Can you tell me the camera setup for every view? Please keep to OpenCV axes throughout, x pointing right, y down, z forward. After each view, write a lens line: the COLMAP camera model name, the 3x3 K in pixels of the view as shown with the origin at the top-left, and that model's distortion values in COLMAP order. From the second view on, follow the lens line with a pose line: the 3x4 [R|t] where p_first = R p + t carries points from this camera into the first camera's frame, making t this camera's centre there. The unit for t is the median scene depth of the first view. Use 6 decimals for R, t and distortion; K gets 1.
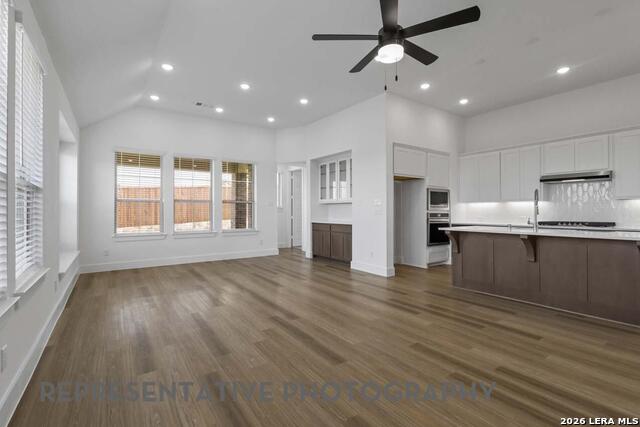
lens RADIAL K [[295.4, 0, 319.1], [0, 295.4, 203.9], [0, 0, 1]] dist [0.024828, -0.000085]
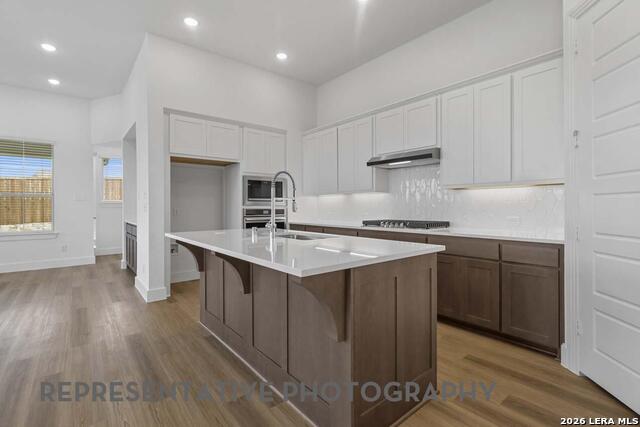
lens RADIAL K [[284.3, 0, 320.1], [0, 284.3, 202.9], [0, 0, 1]] dist [0.001070, 0.000073]
pose [[0.998051, -0.004944, 0.062214, 0.507346], [0.004061, 0.999889, 0.014303, 0.005679], [-0.062278, -0.014023, 0.997960, 0.277592]]
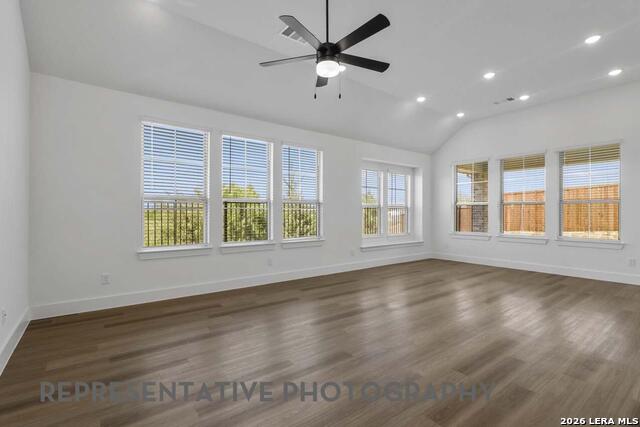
lens RADIAL K [[300.3, 0, 319.1], [0, 300.3, 219.8], [0, 0, 1]] dist [0.000179, -0.000004]
pose [[0.044418, 0.028136, -0.998617, 0.536983], [0.018374, 0.999411, 0.028976, 0.003650], [0.998844, -0.019636, 0.043875, 0.367907]]
